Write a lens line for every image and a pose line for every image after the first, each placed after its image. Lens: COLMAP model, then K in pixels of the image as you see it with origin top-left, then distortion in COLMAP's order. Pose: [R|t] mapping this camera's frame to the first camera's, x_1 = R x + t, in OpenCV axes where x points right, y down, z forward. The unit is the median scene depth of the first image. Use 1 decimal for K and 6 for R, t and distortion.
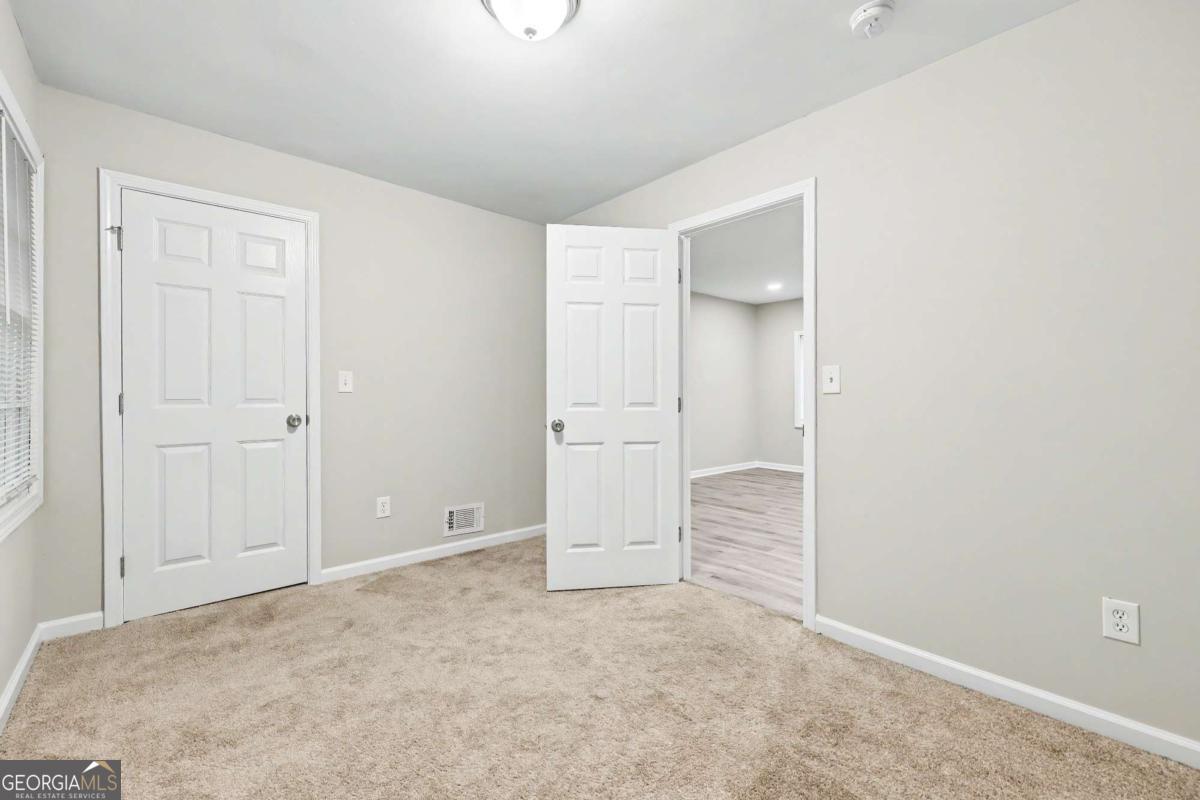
lens RADIAL K [[494.9, 0, 604.8], [0, 494.9, 395.4], [0, 0, 1]] dist [0.001928, -0.000457]
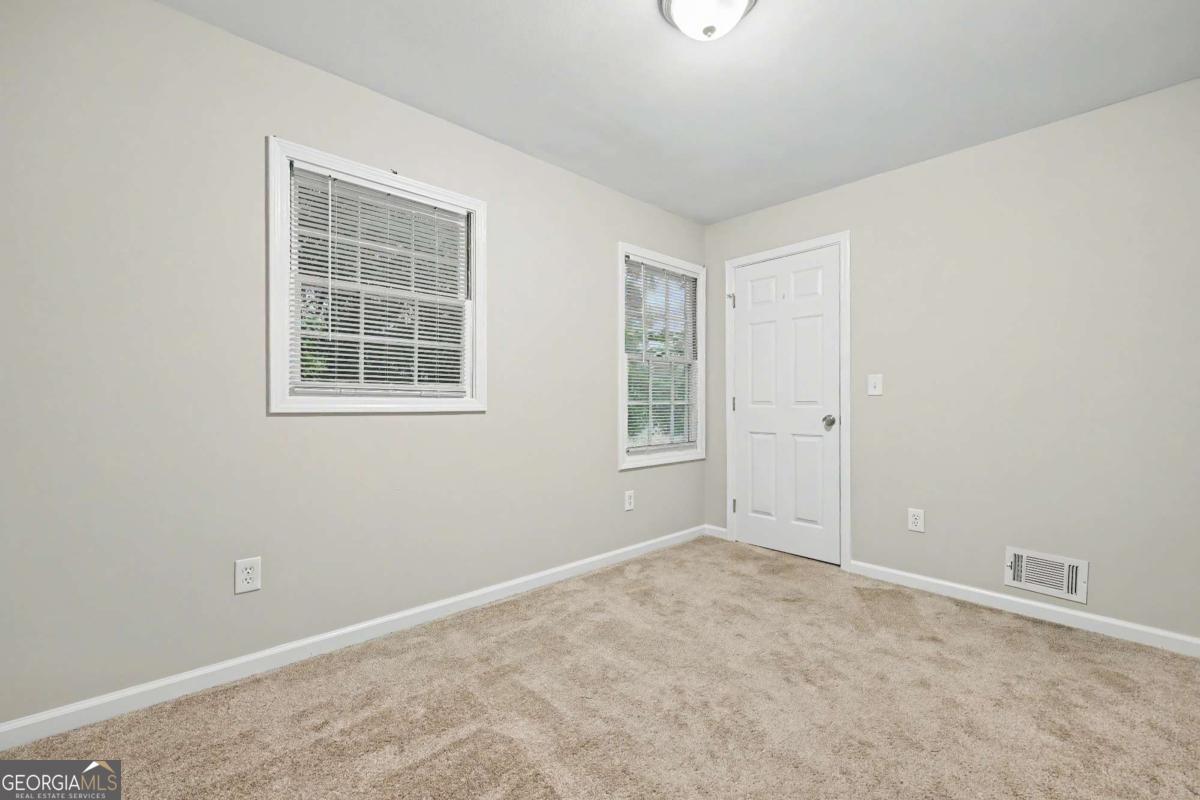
lens RADIAL K [[494.9, 0, 605.2], [0, 494.9, 405.6], [0, 0, 1]] dist [0.001928, -0.000457]
pose [[0.029509, 0.015496, -0.999444, 0.560100], [0.001587, 0.999878, 0.015549, -0.002623], [0.999563, -0.002045, 0.029481, 0.492750]]
